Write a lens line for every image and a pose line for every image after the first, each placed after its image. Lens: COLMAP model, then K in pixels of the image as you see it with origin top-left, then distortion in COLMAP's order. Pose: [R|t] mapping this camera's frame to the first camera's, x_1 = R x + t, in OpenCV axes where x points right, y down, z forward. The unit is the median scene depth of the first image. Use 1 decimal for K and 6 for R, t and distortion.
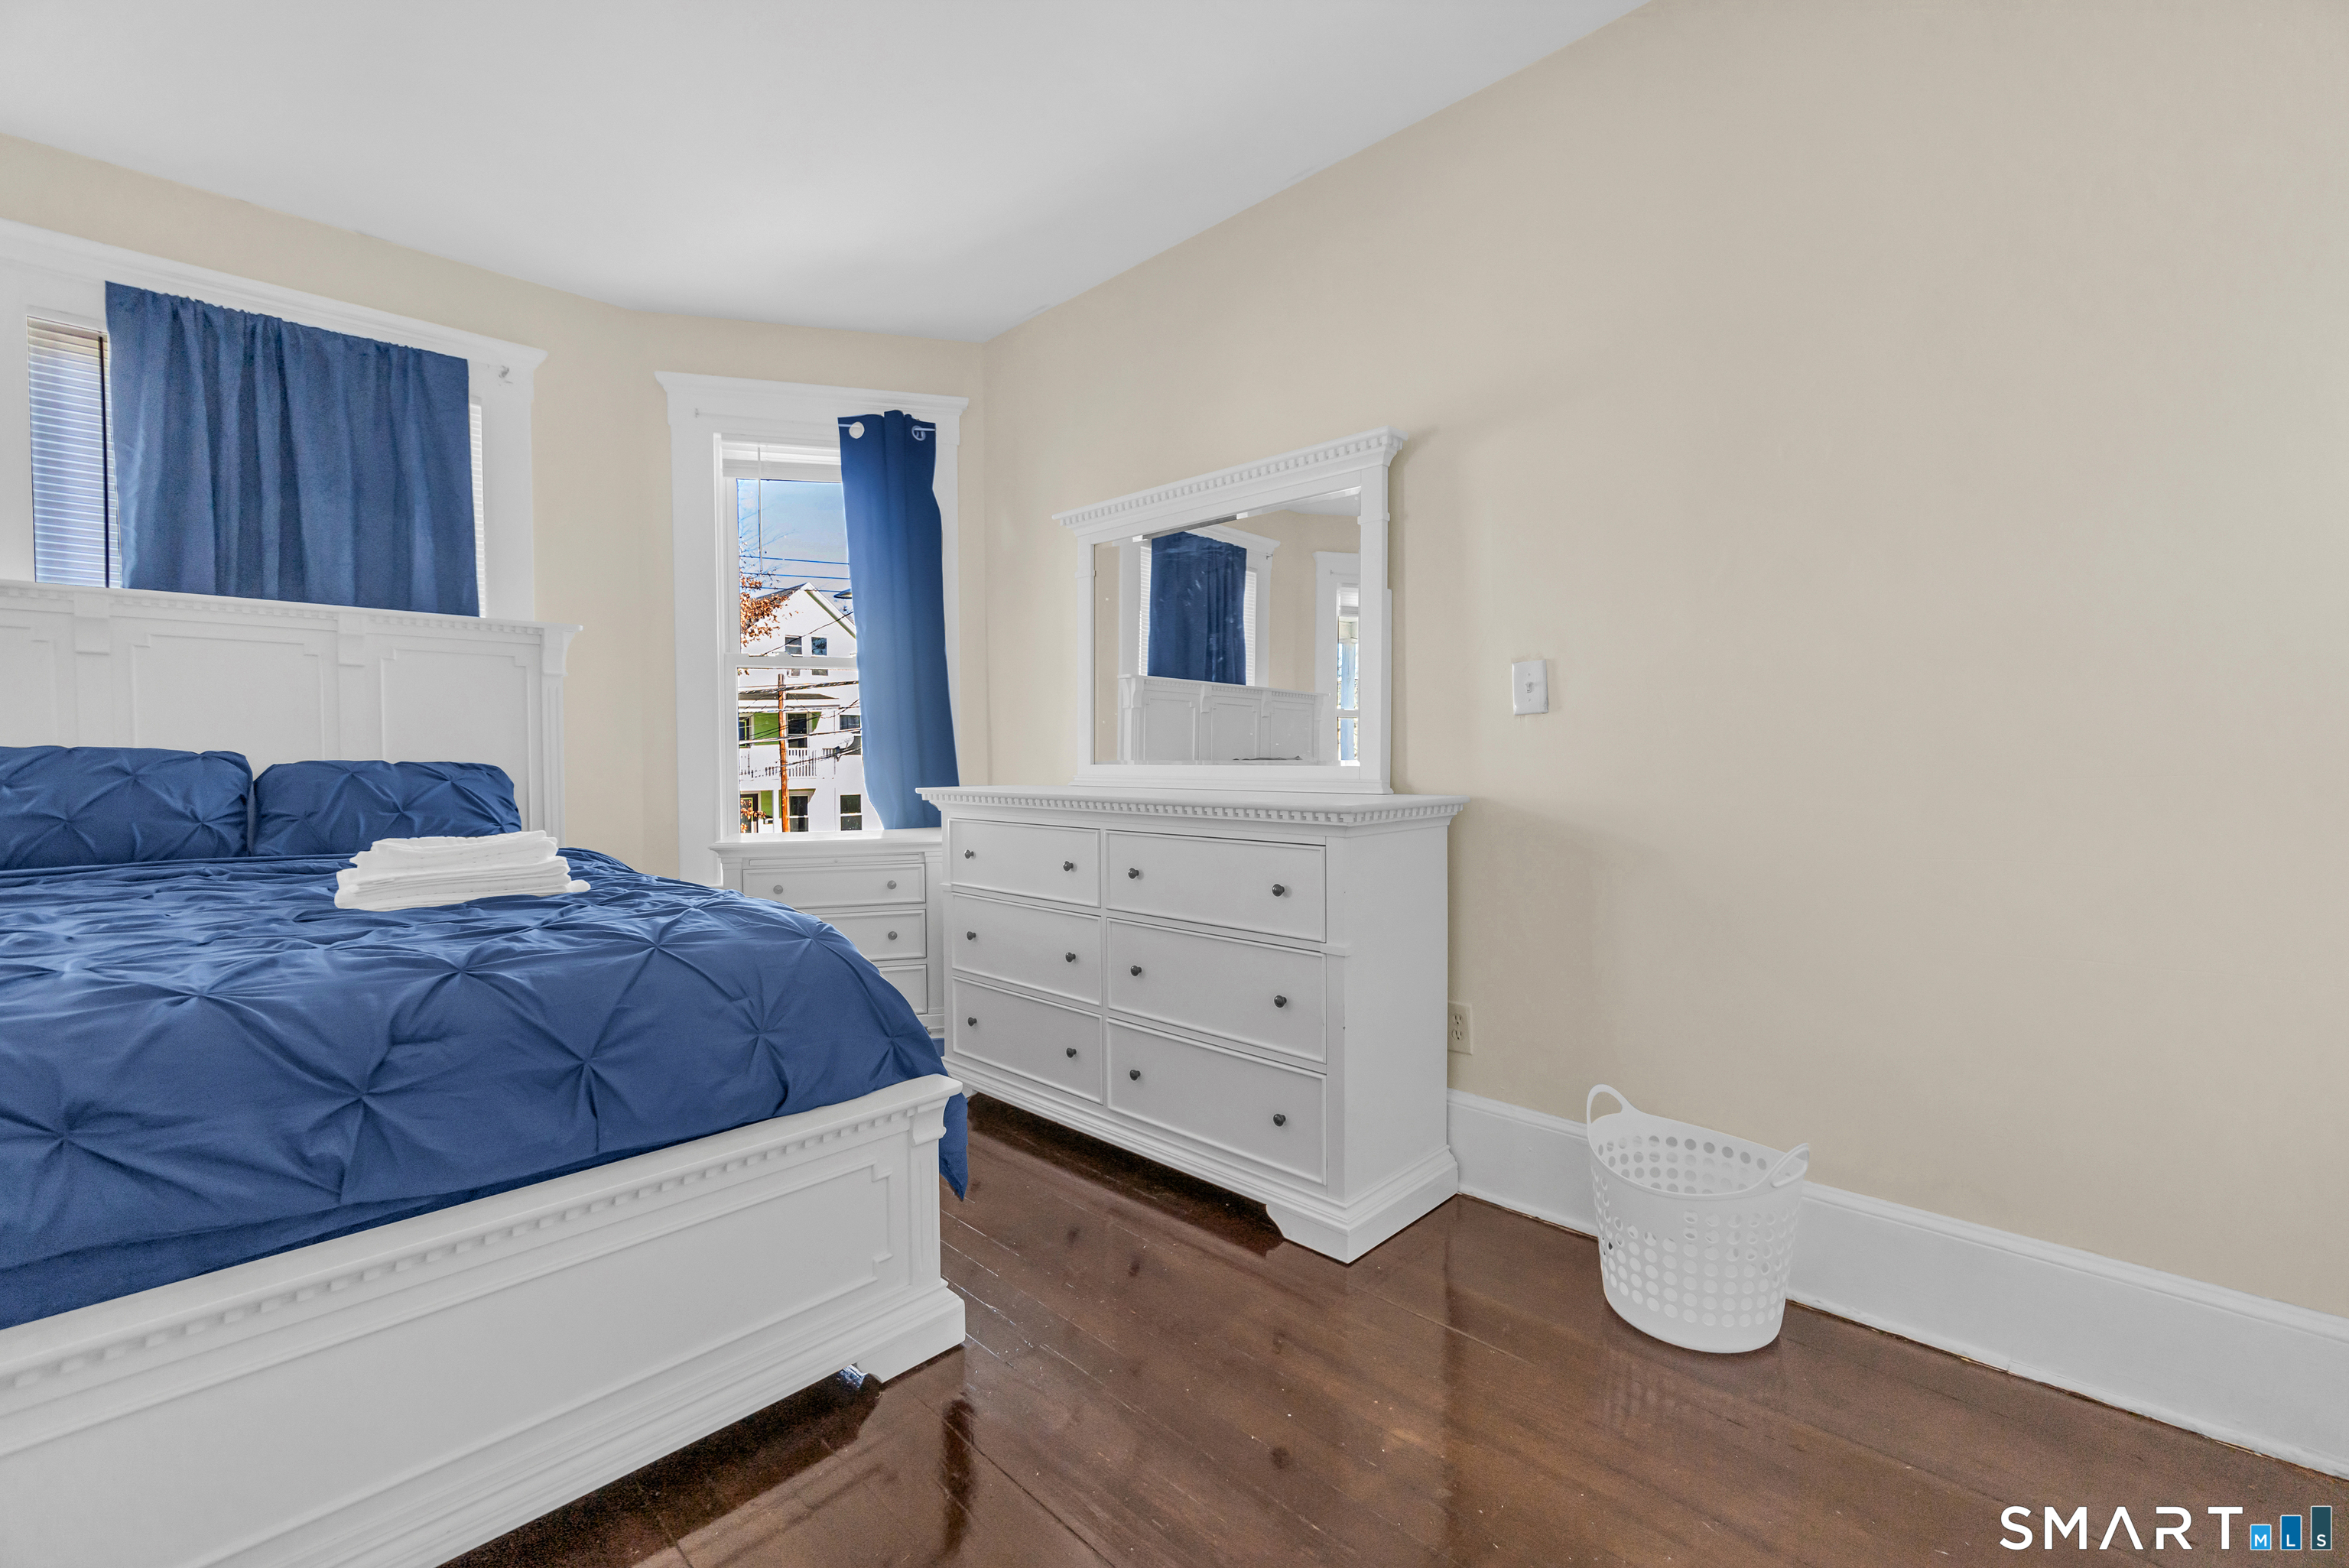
lens RADIAL K [[1011.1, 0, 1162.6], [0, 1011.1, 780.8], [0, 0, 1]] dist [-0.019814, -0.000036]
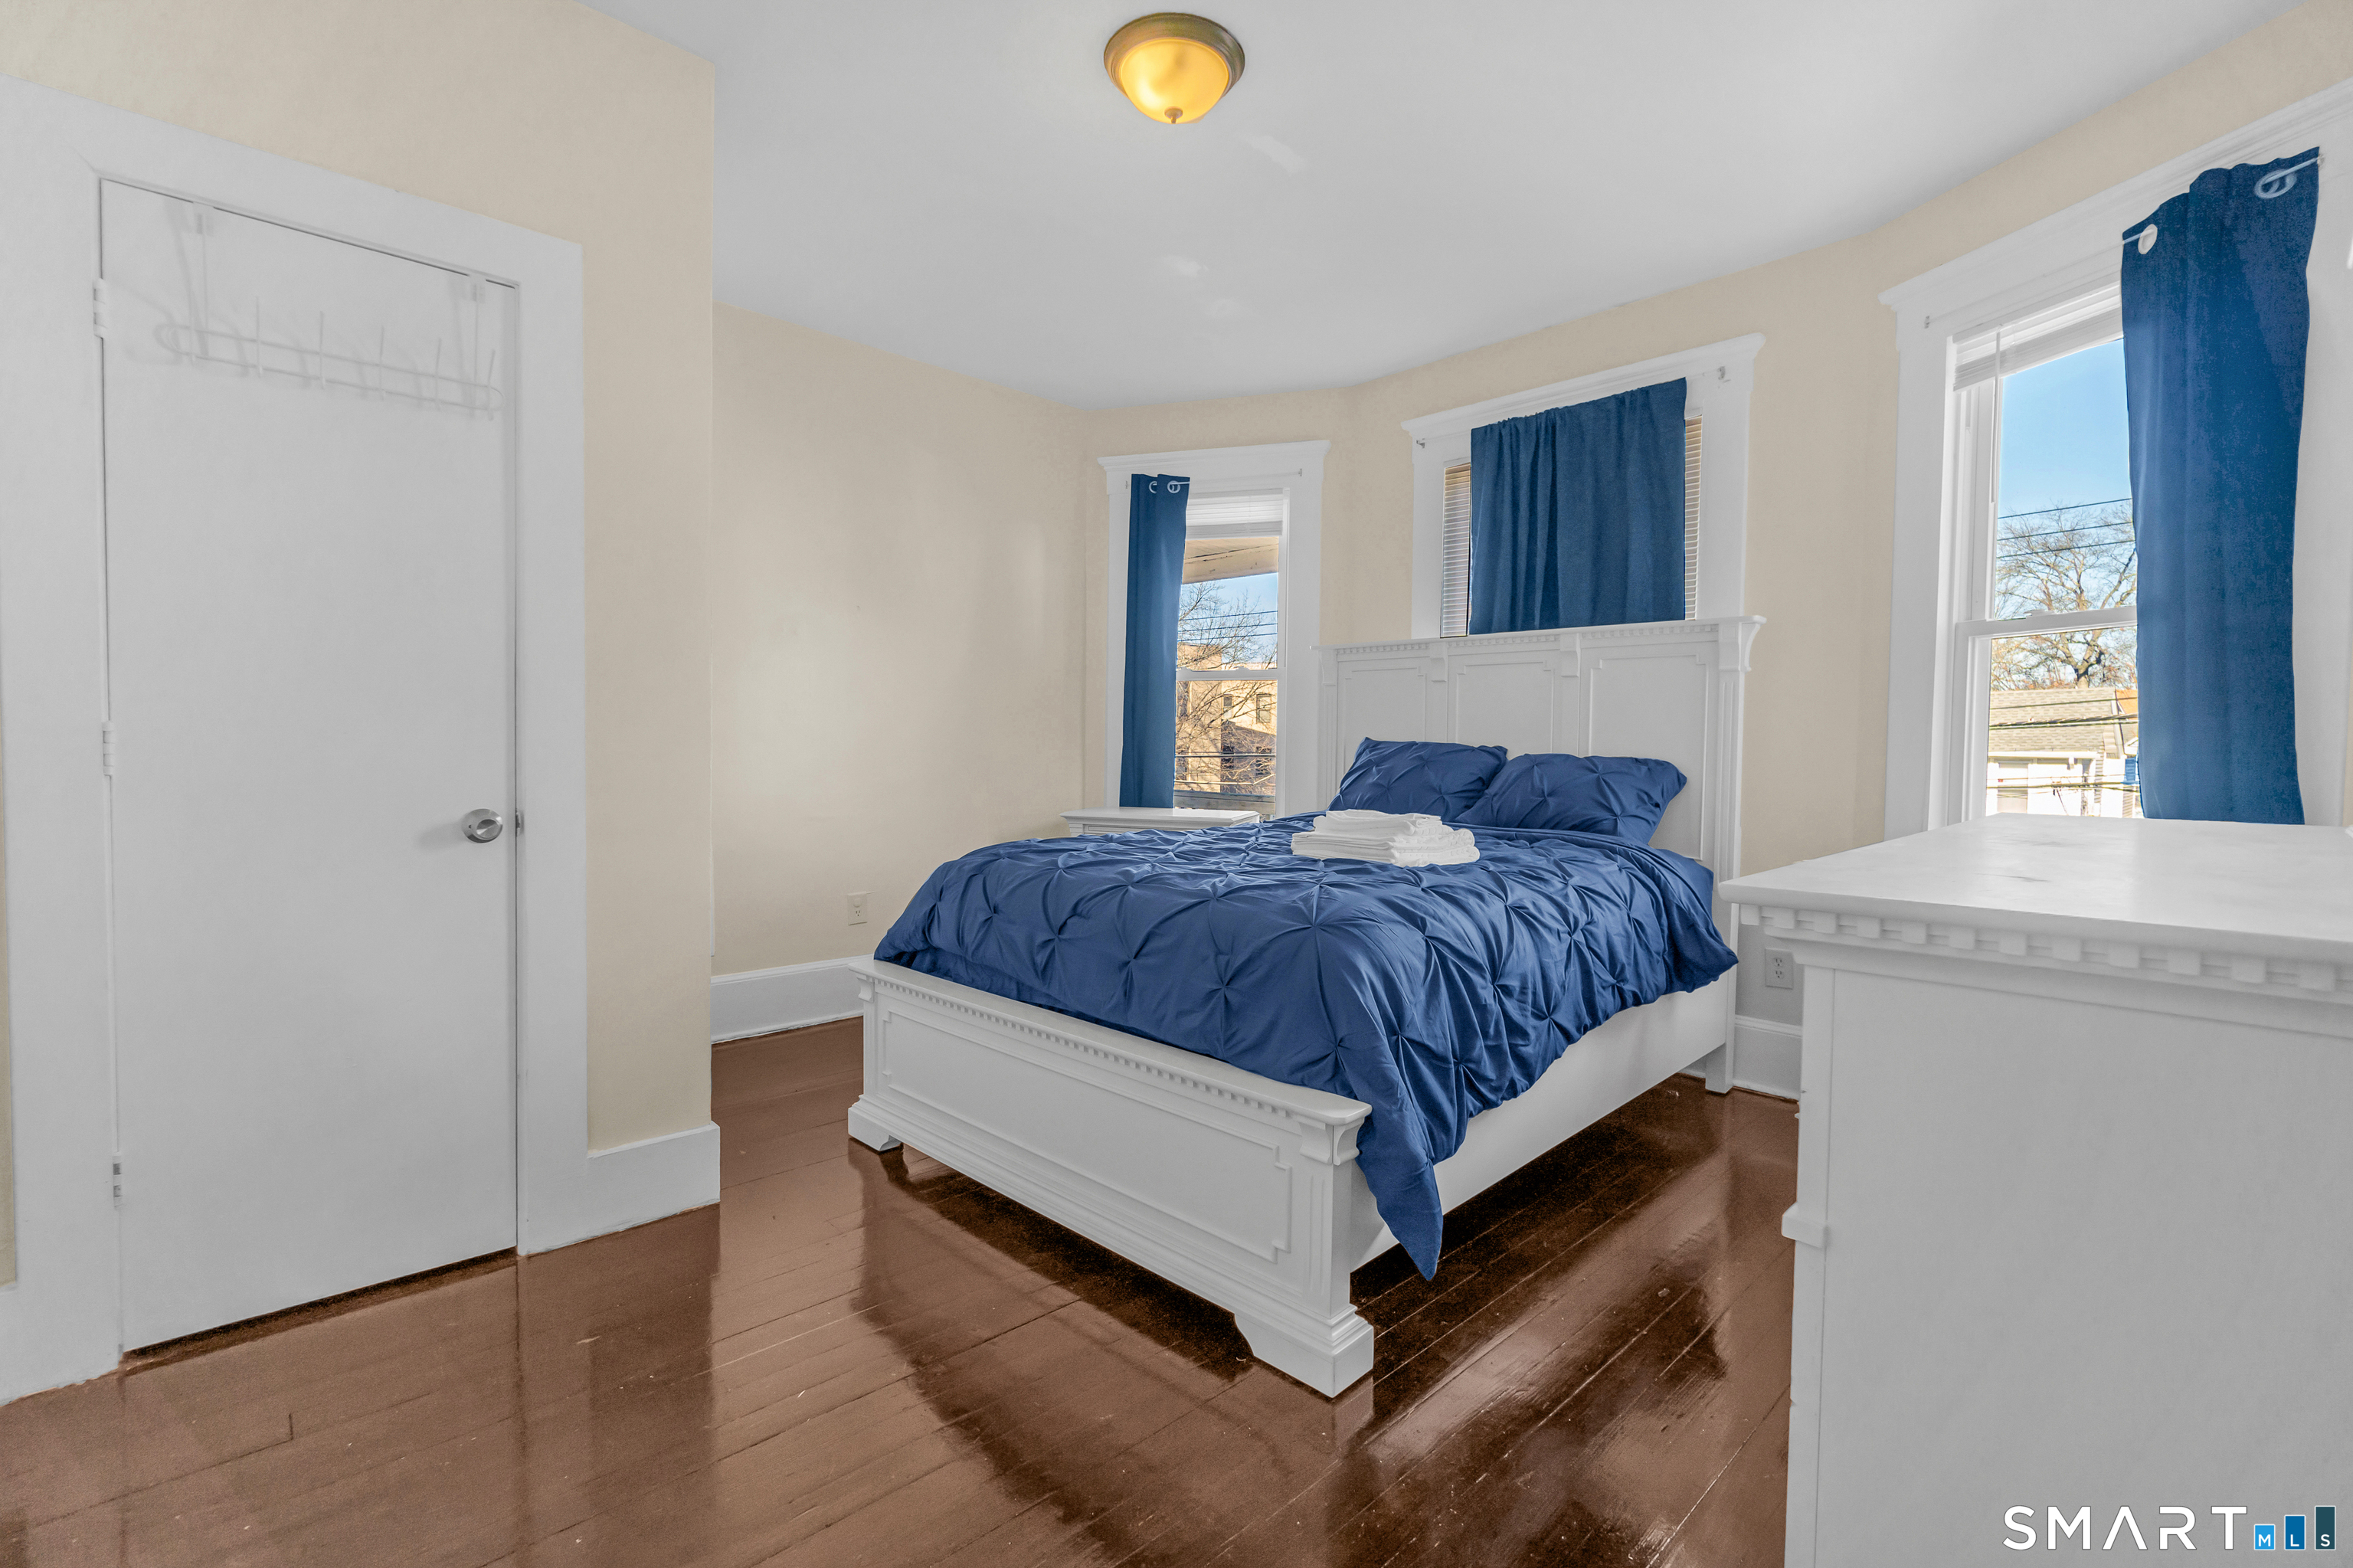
lens RADIAL K [[1044.4, 0, 1181.7], [0, 1044.4, 771.7], [0, 0, 1]] dist [-0.000128, 0.000435]
pose [[-0.028170, 0.034322, -0.999014, 0.459885], [-0.036137, 0.998722, 0.035331, -0.025782], [0.998950, 0.037096, -0.026894, 0.540013]]
